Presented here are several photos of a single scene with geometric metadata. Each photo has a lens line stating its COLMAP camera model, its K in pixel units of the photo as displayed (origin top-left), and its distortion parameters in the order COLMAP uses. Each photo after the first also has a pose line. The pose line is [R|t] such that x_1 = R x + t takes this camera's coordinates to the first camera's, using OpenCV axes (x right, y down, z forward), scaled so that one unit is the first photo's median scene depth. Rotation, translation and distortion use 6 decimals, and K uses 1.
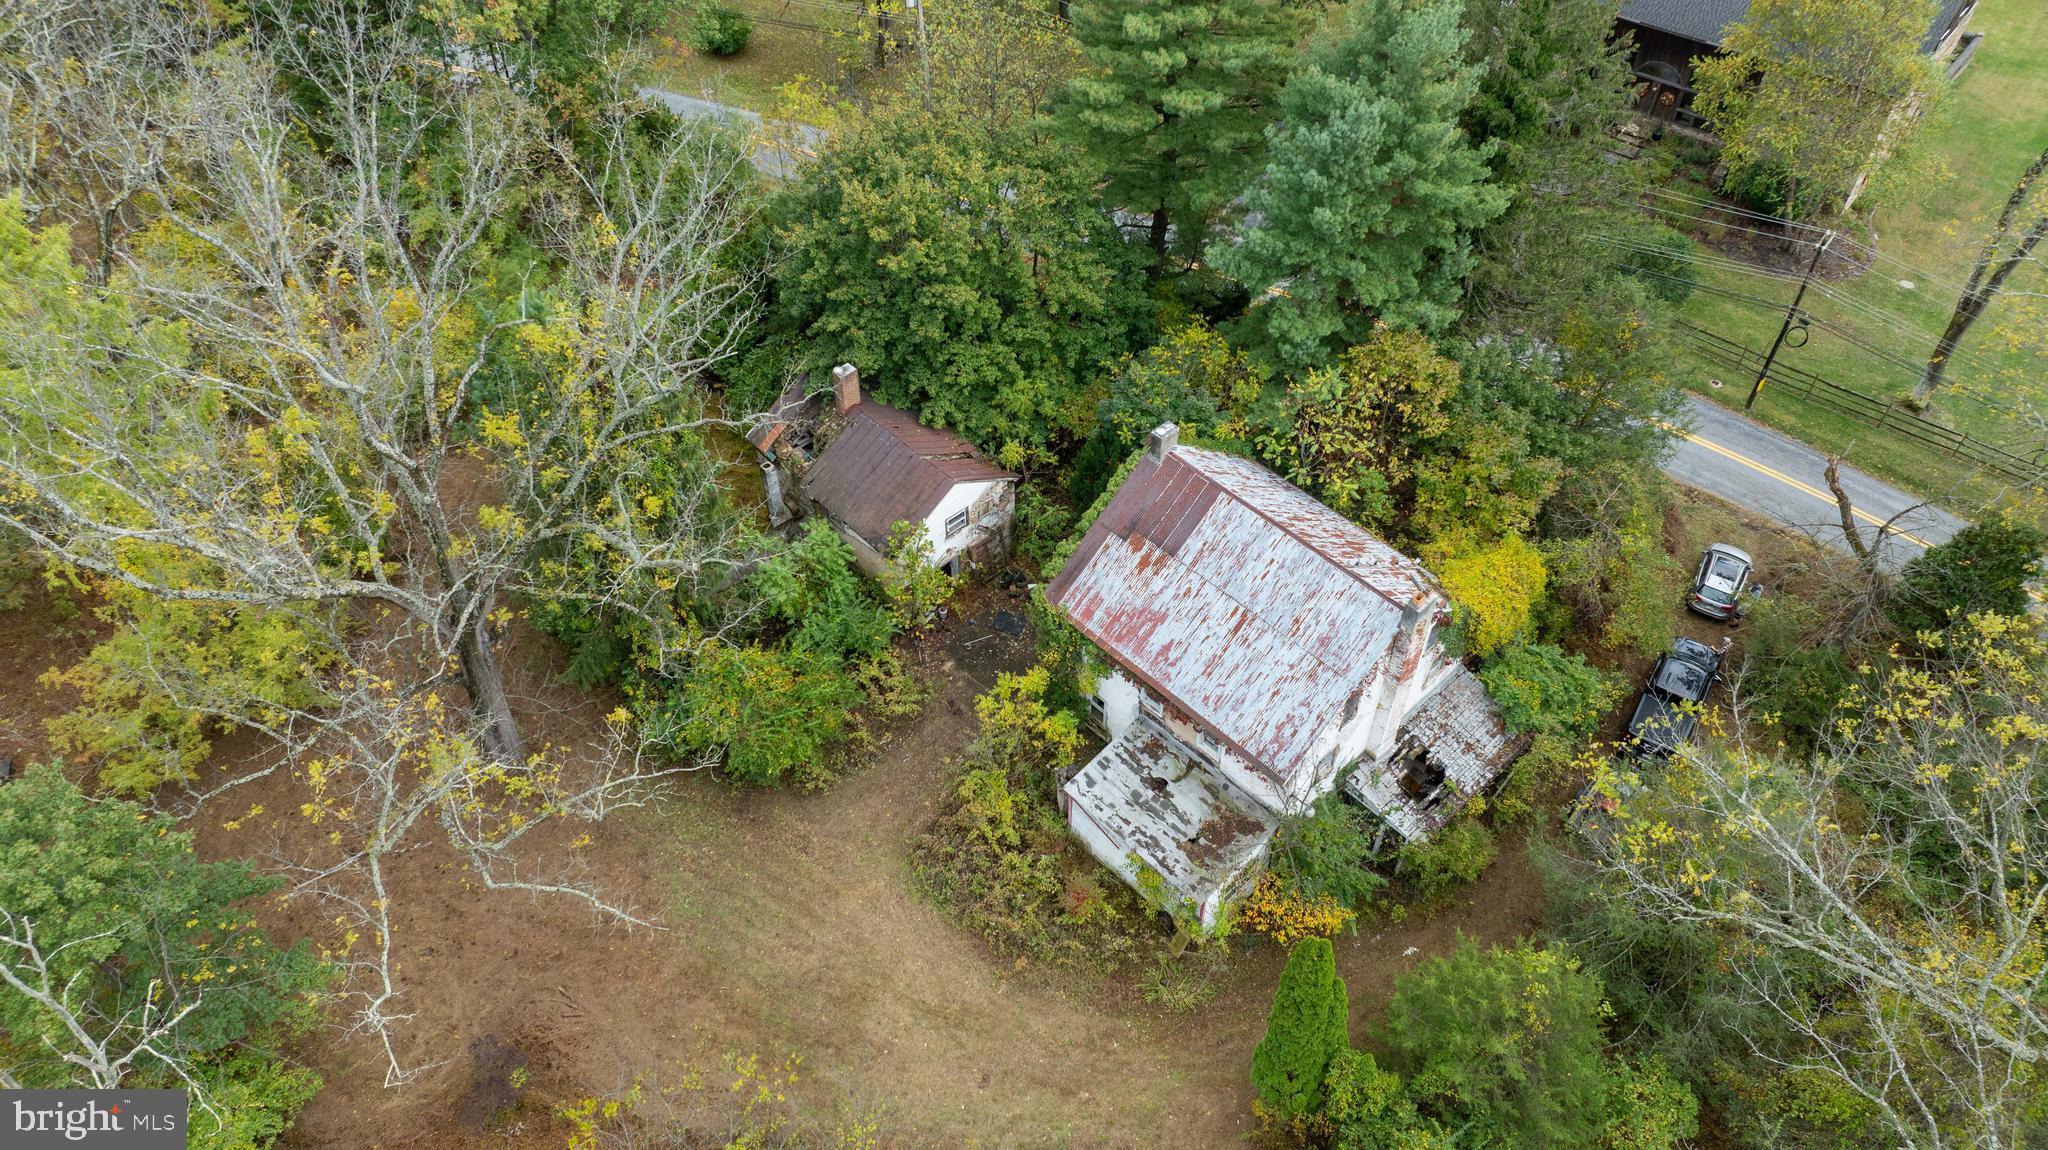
lens RADIAL K [[1486.8, 0, 1030.1], [0, 1486.8, 581.5], [0, 0, 1]] dist [0.005693, 0.001239]
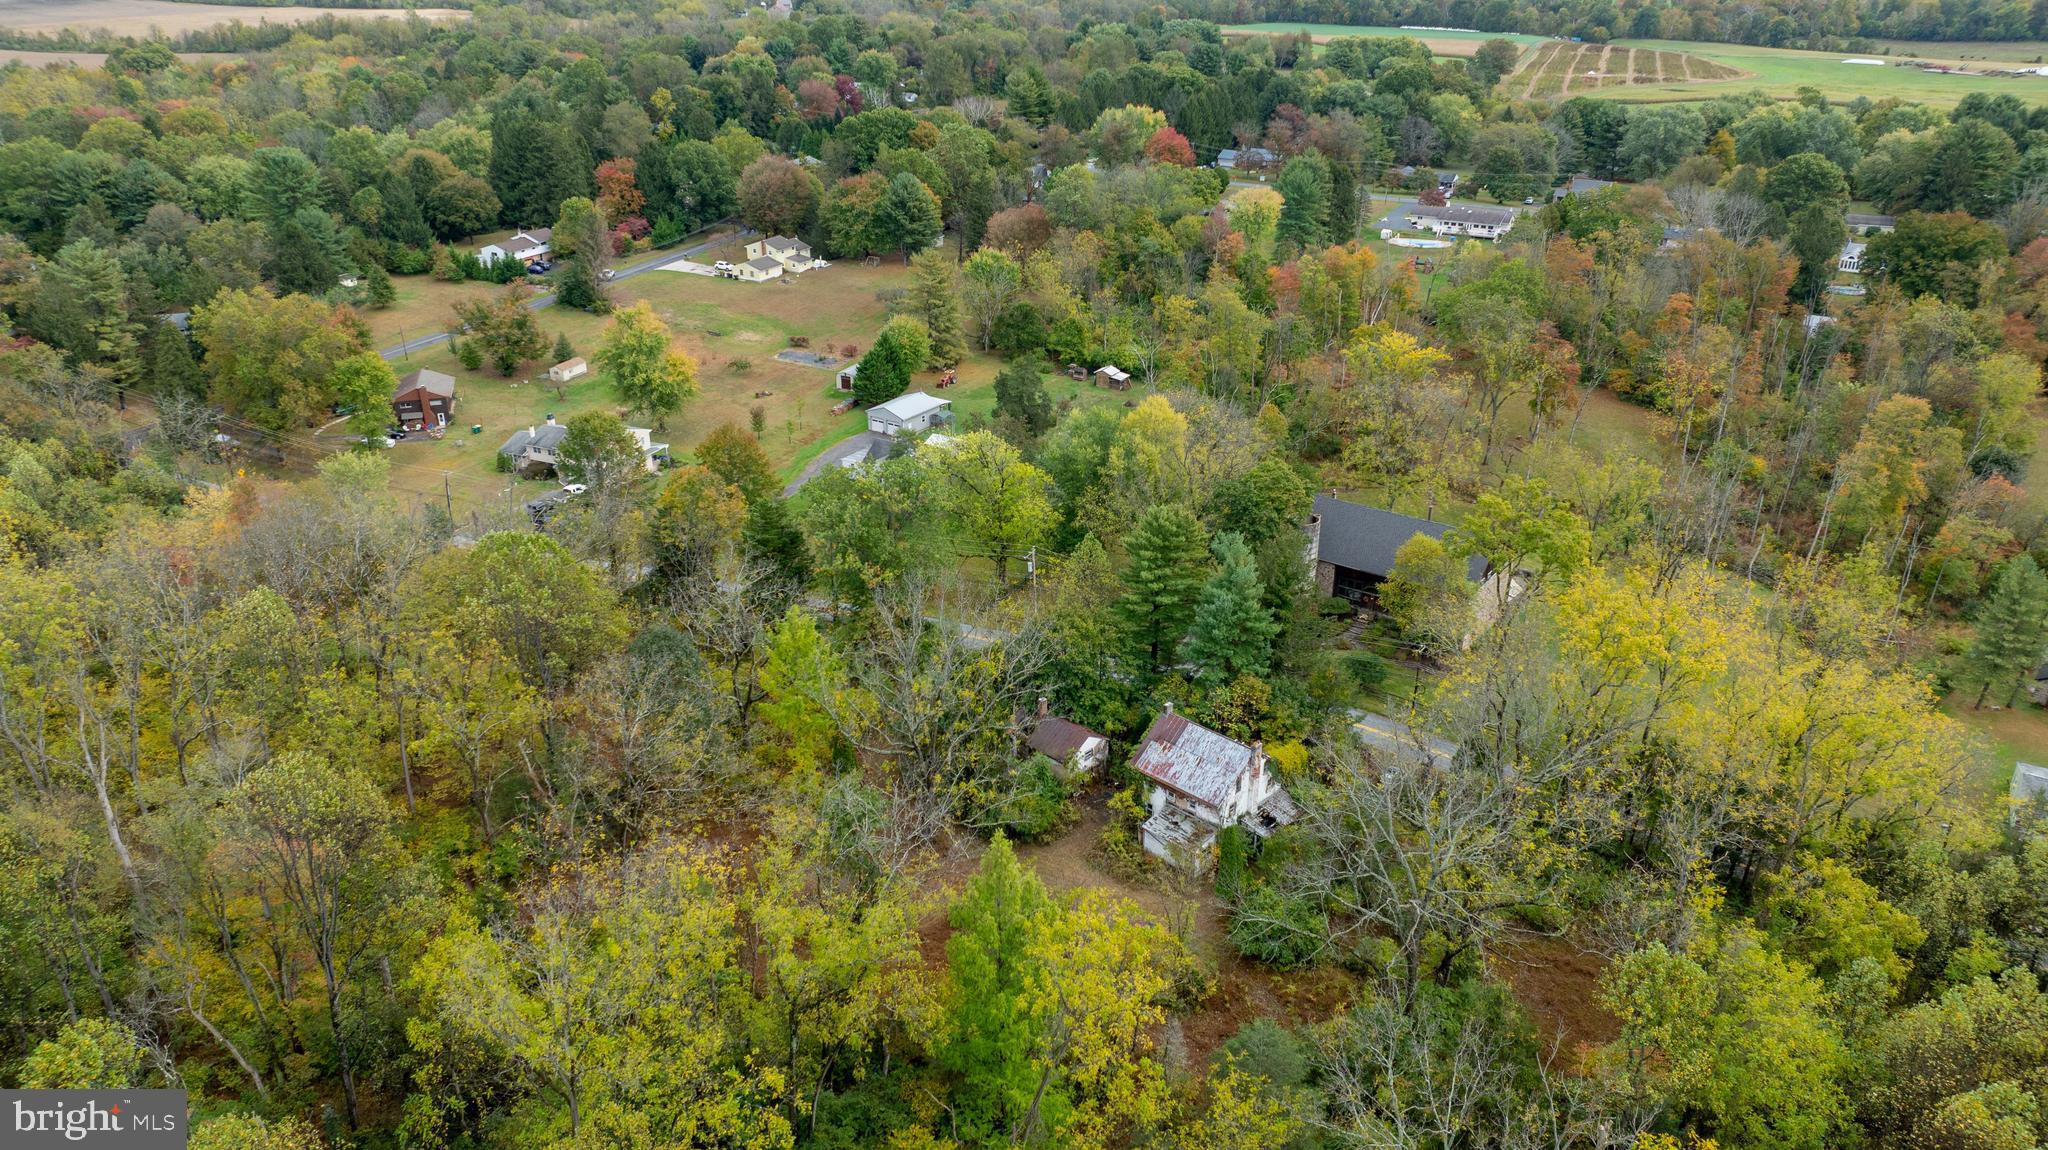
lens RADIAL K [[1486.8, 0, 1019.5], [0, 1486.8, 579.9], [0, 0, 1]] dist [0.005693, 0.001239]
pose [[0.998891, -0.026997, 0.038584, -0.295706], [0.038908, 0.934716, -0.353259, 0.665779], [-0.026529, 0.354368, 0.934730, -1.739055]]
